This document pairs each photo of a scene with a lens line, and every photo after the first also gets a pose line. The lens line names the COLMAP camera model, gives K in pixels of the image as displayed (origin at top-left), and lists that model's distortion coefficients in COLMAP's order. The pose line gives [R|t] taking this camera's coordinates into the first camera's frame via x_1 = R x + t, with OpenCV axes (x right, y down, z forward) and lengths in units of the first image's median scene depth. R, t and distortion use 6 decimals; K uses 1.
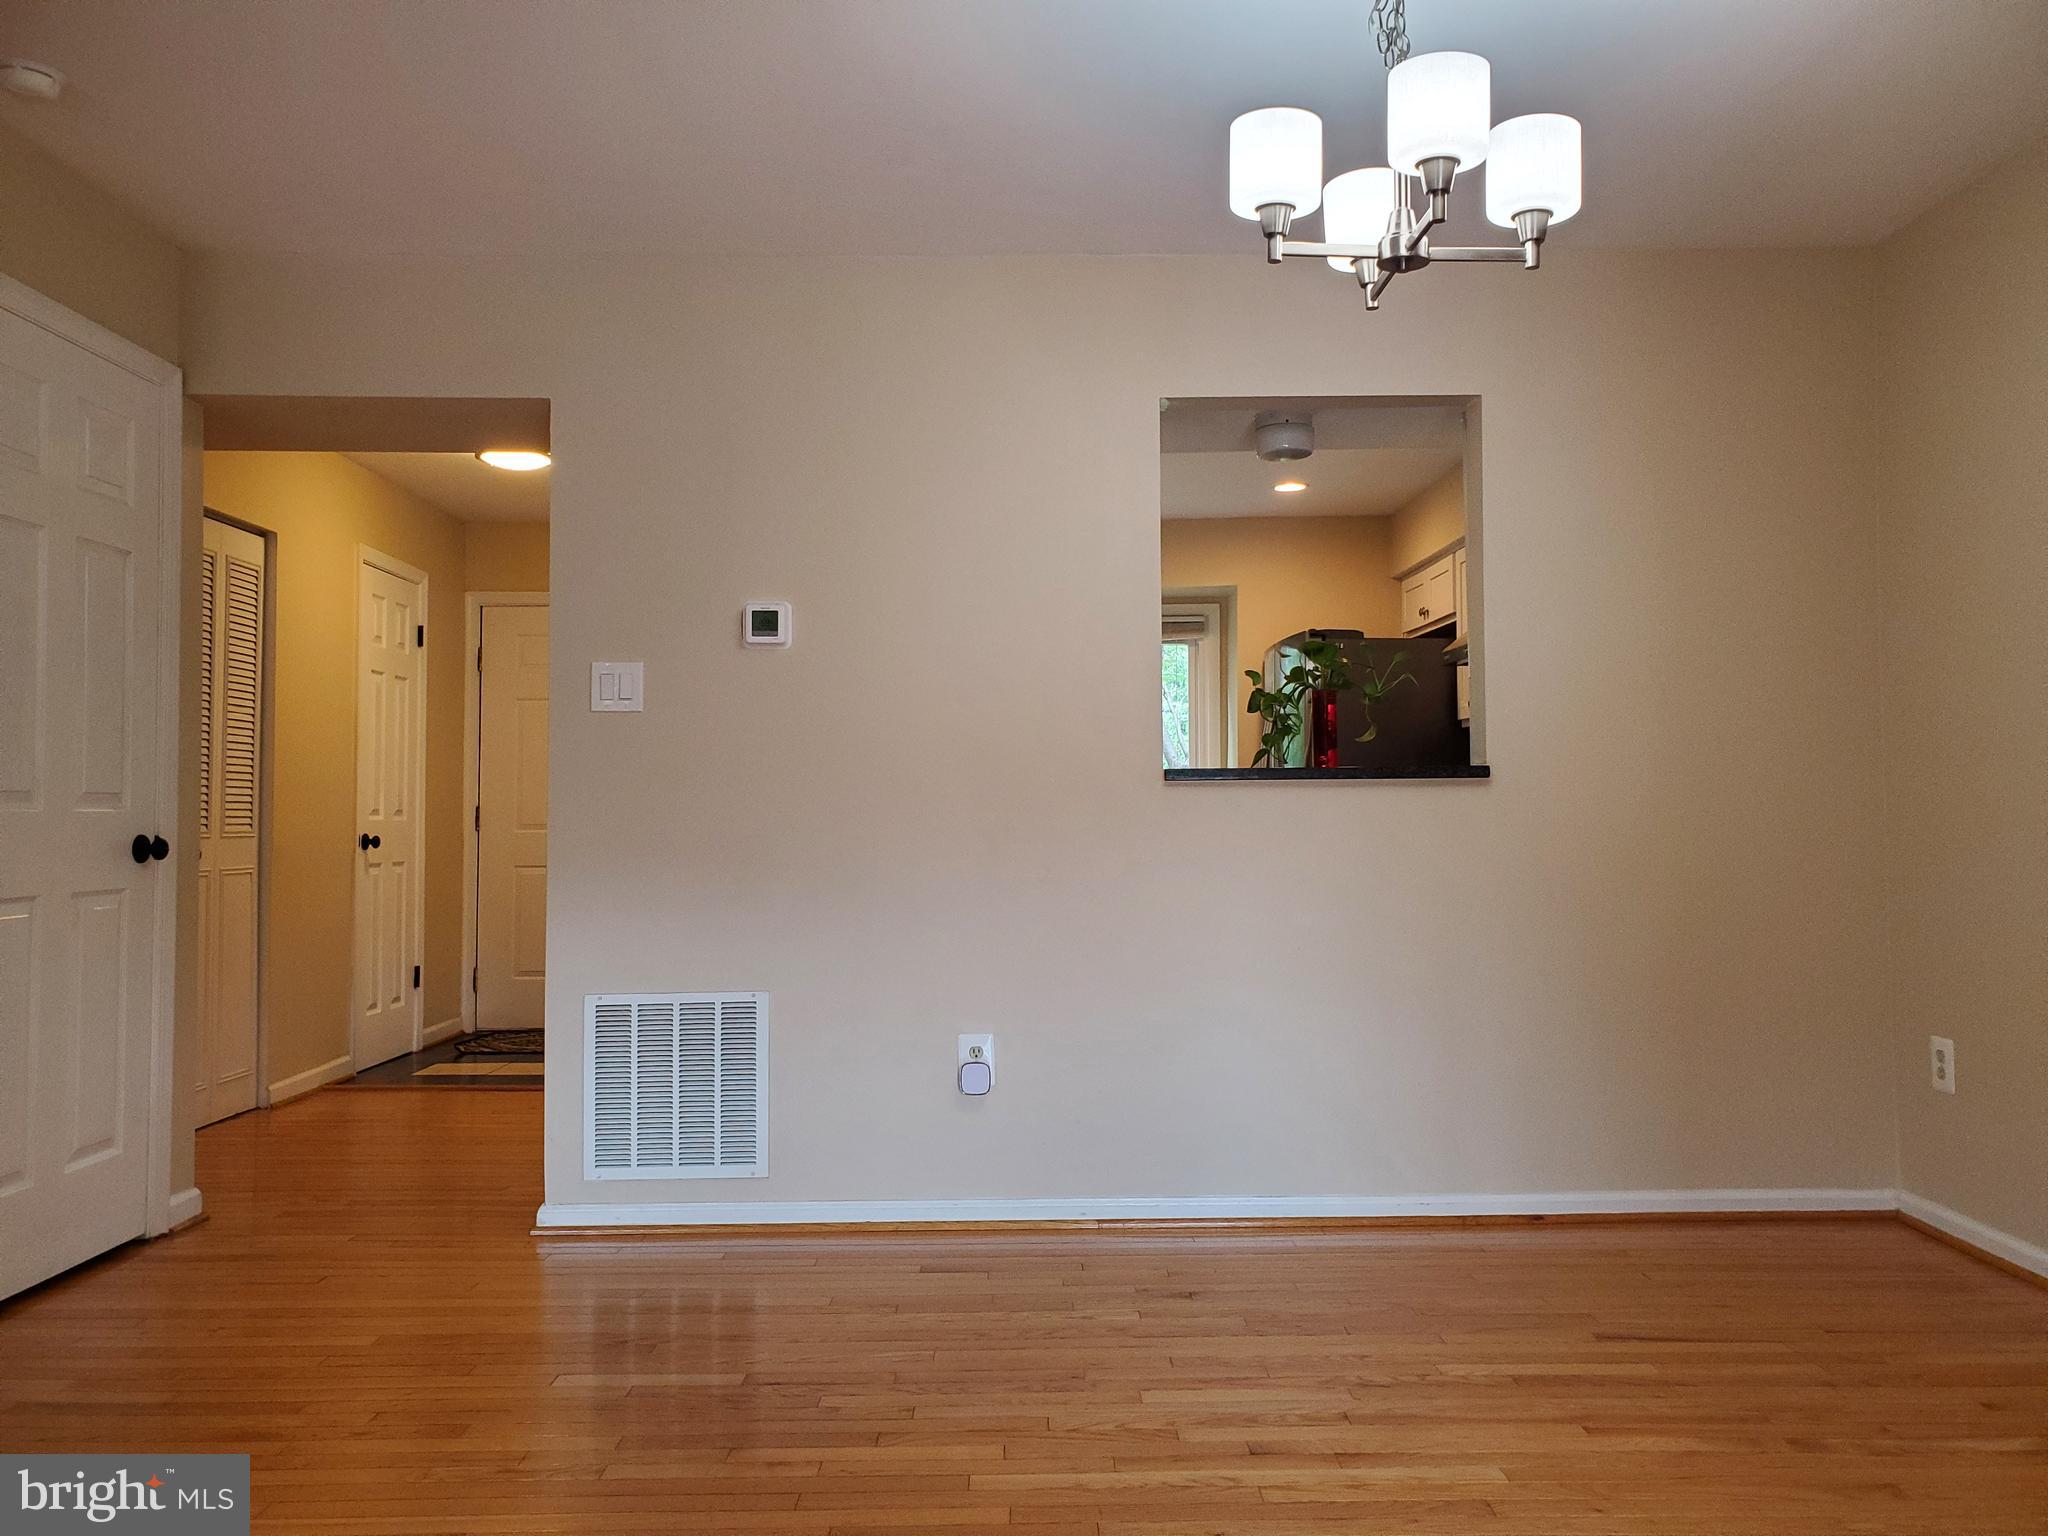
lens RADIAL K [[1556.5, 0, 1017.7], [0, 1556.5, 771.2], [0, 0, 1]] dist [0.035629, -0.031800]
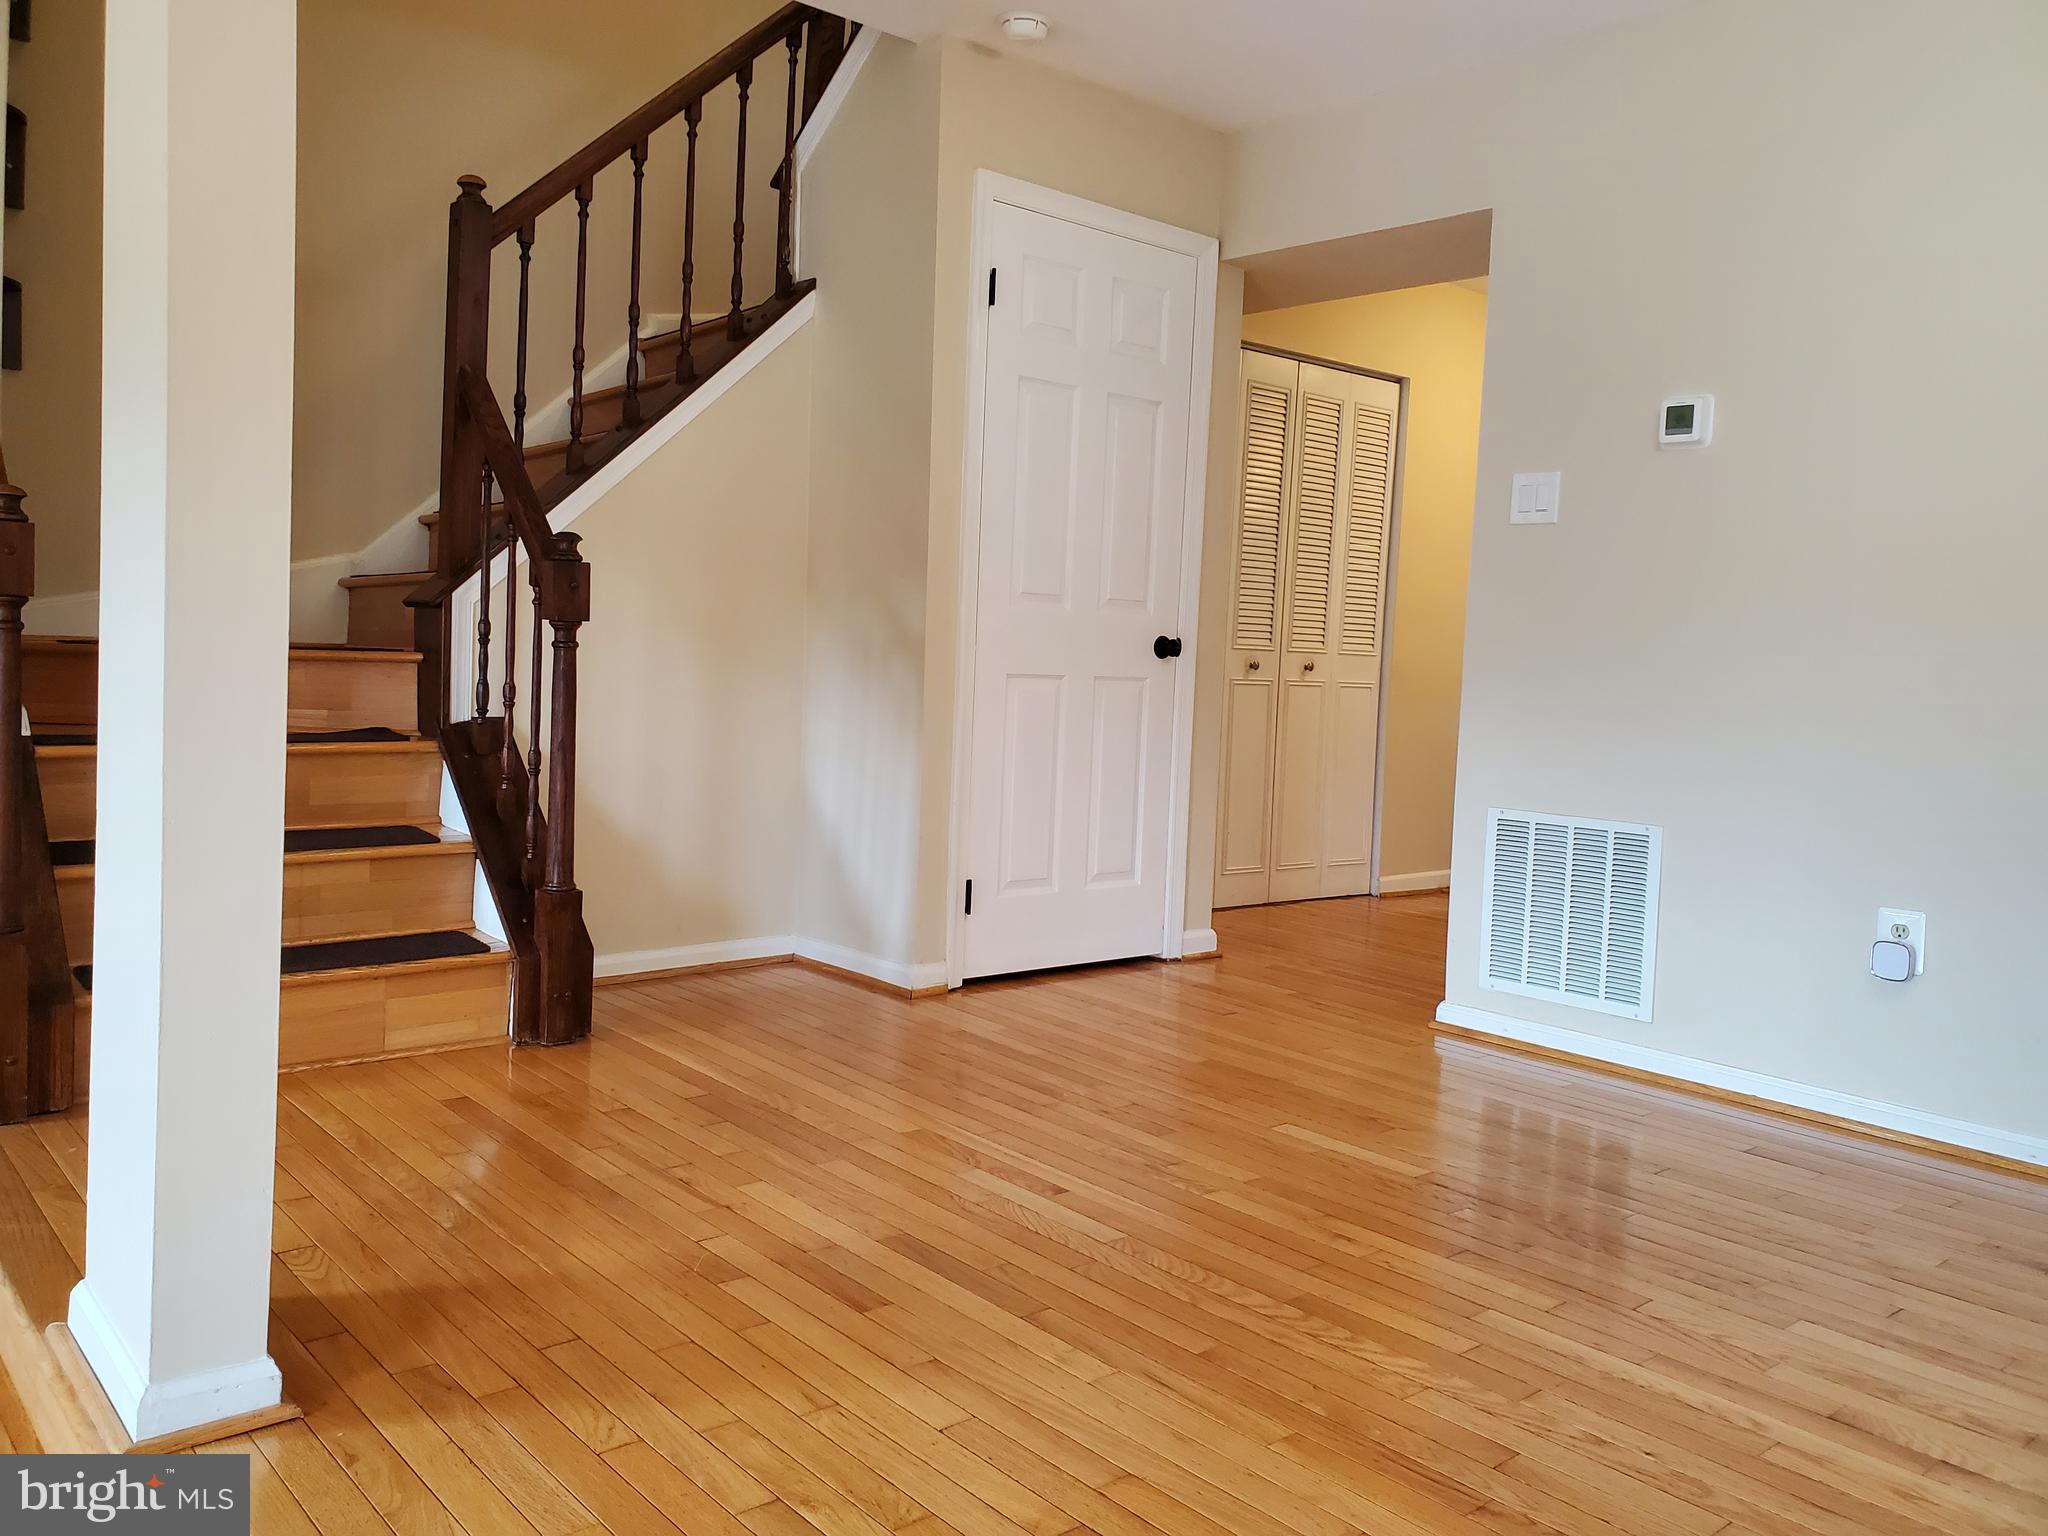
lens RADIAL K [[1556.5, 0, 1050.5], [0, 1556.5, 754.0], [0, 0, 1]] dist [0.035629, -0.031800]
pose [[0.657539, 0.082751, -0.748862, 0.292050], [-0.022926, 0.995687, 0.089895, 0.024396], [0.753072, -0.041941, 0.656600, 0.122799]]
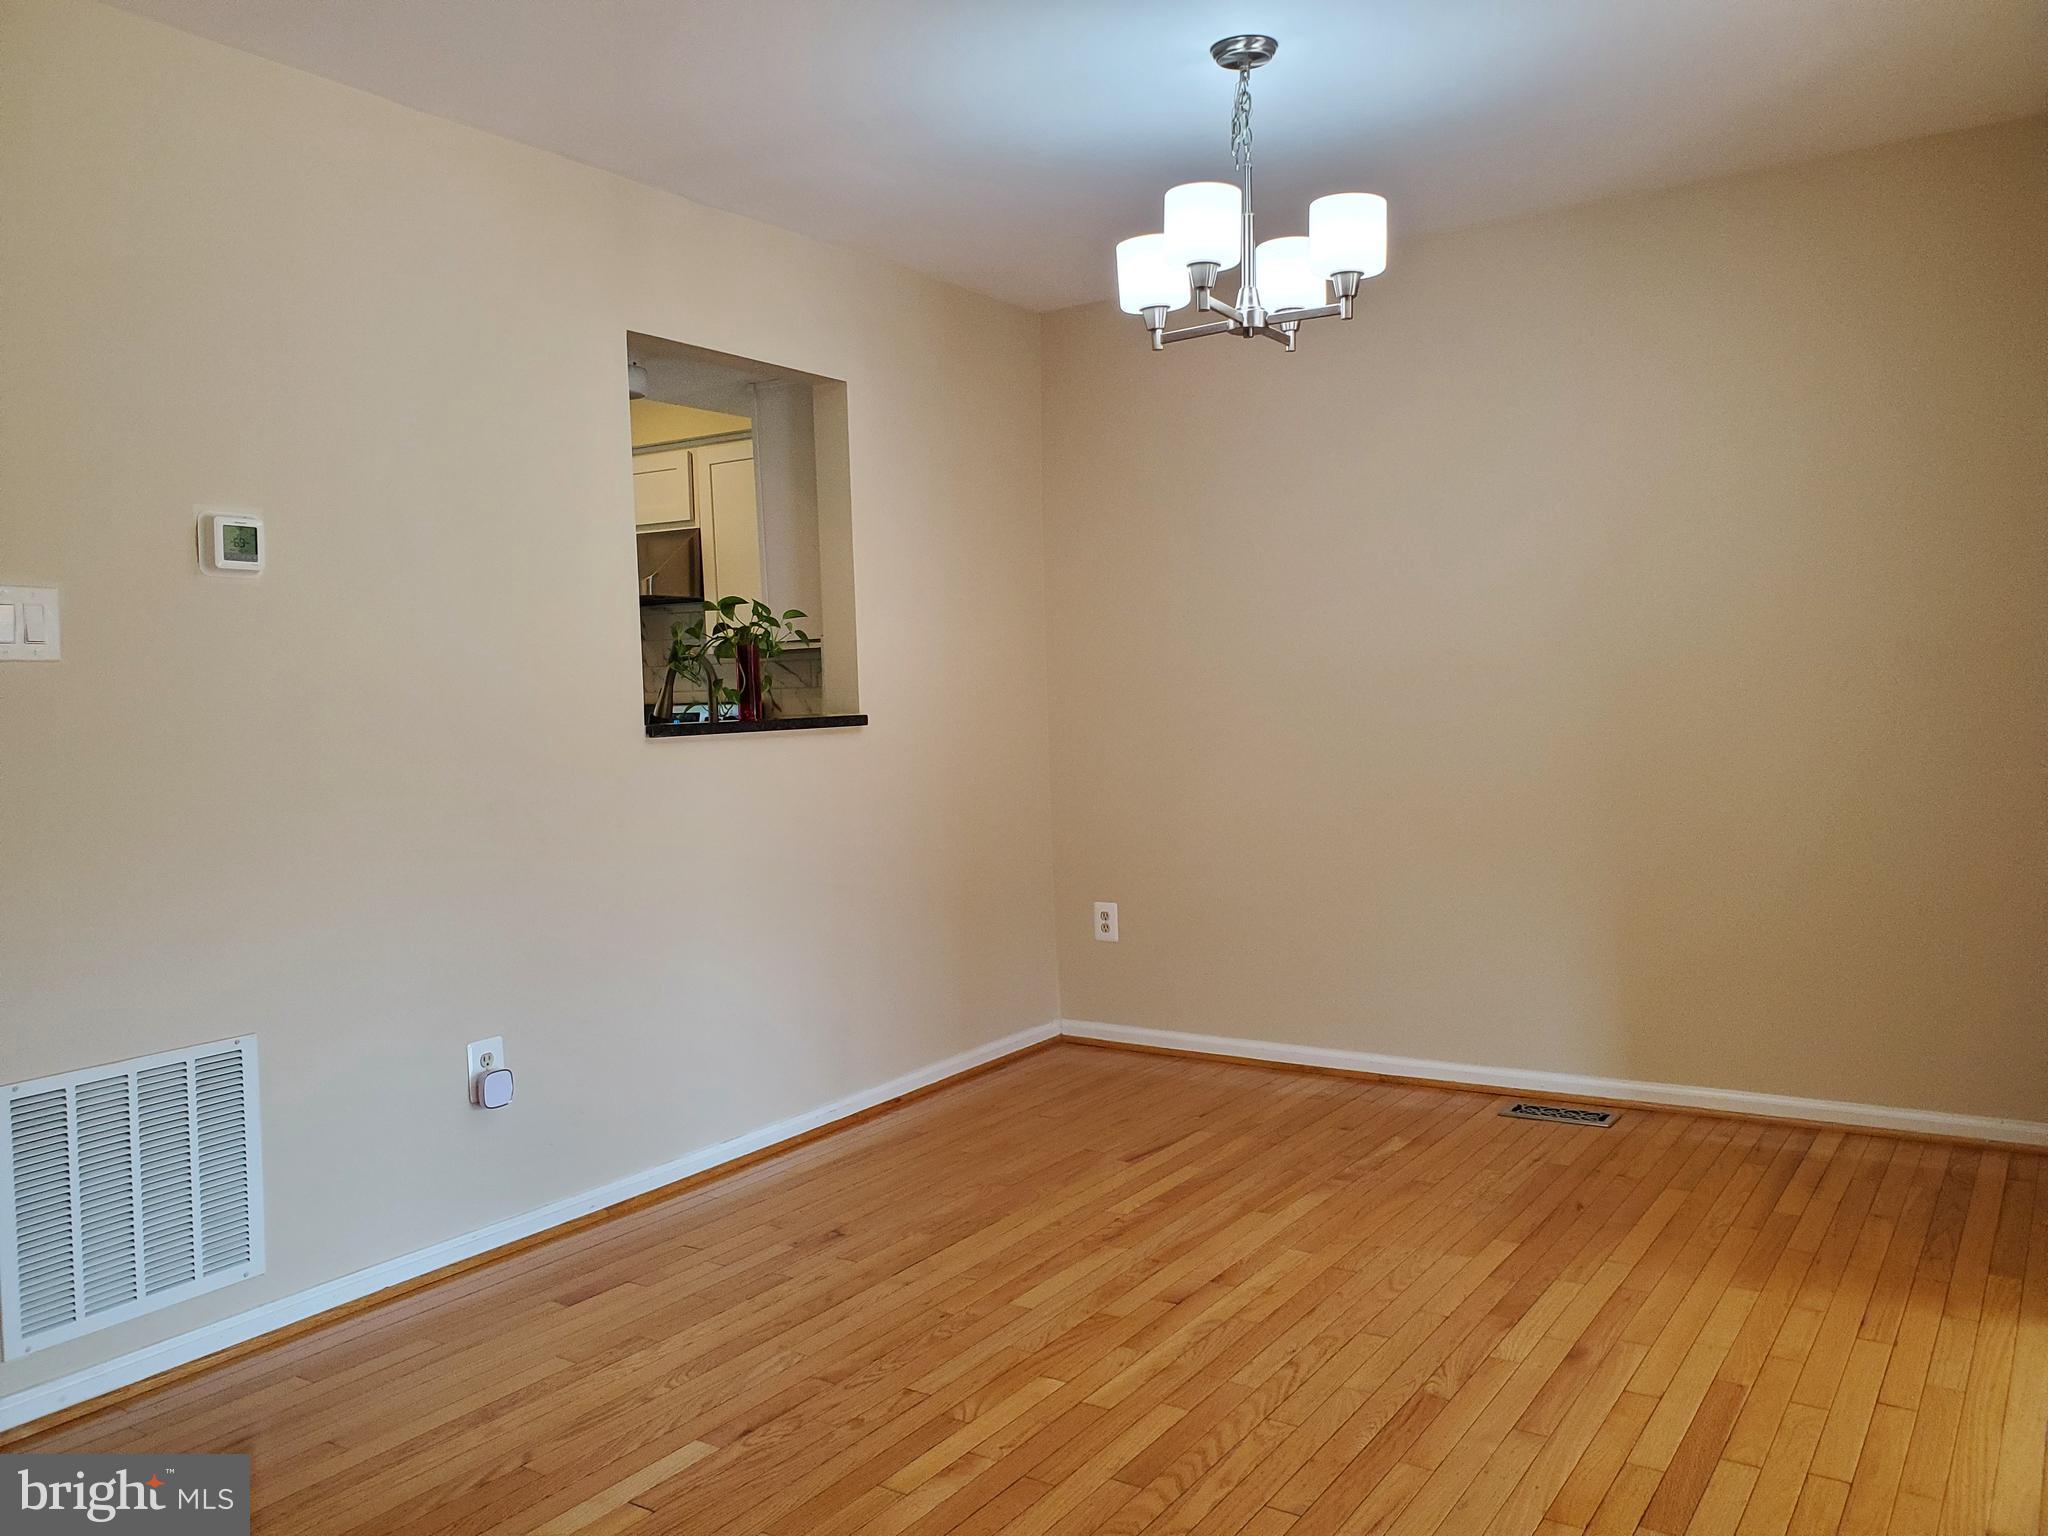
lens RADIAL K [[1556.5, 0, 1022.9], [0, 1556.5, 756.1], [0, 0, 1]] dist [0.035629, -0.031800]
pose [[0.580470, -0.042287, 0.813183, -0.561118], [0.004509, 0.998802, 0.048721, -0.028583], [-0.814269, -0.024615, 0.579966, 0.259733]]
